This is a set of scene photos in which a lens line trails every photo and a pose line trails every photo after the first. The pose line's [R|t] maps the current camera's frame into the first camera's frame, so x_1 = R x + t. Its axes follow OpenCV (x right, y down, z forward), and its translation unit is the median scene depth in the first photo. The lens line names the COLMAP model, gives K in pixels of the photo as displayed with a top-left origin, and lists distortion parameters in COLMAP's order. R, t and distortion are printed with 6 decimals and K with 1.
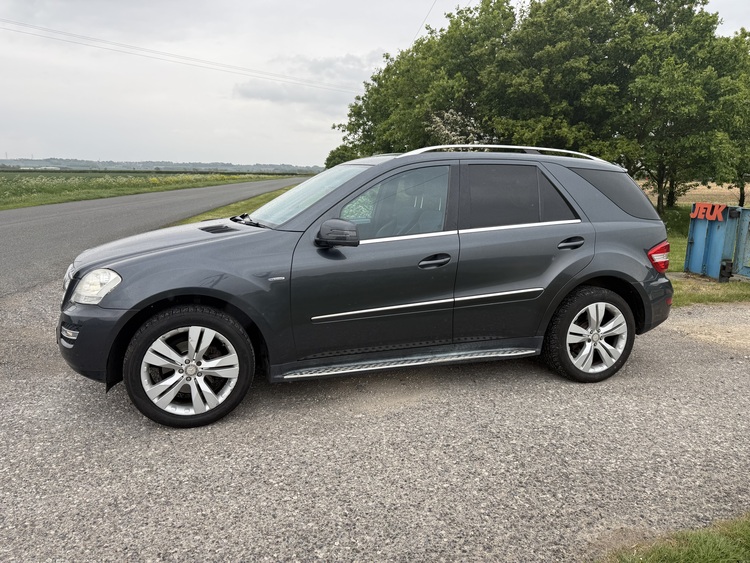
lens RADIAL K [[529.1, 0, 370.5], [0, 529.1, 282.6], [0, 0, 1]] dist [0.022646, -0.019824]
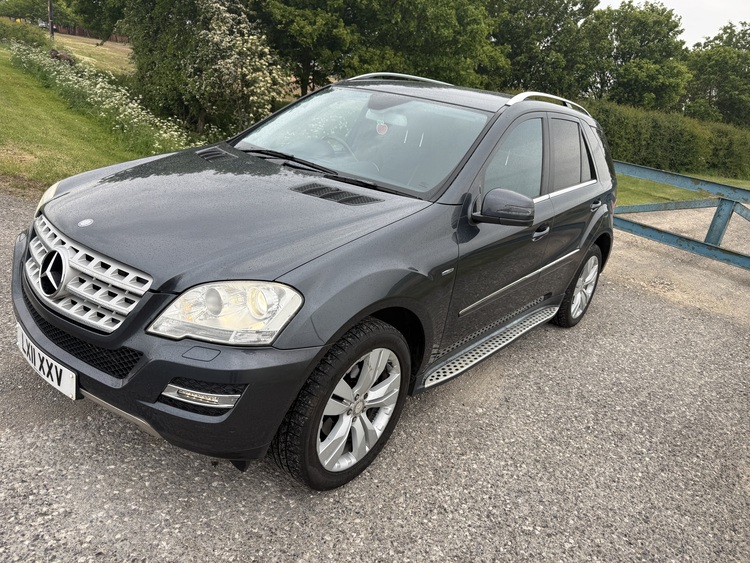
lens RADIAL K [[529.1, 0, 372.9], [0, 529.1, 280.6], [0, 0, 1]] dist [0.022646, -0.019824]
pose [[0.829010, -0.078192, 0.553740, -0.572711], [-0.038294, 0.979916, 0.195700, -0.113747], [-0.557921, -0.183442, 0.809366, 0.369258]]
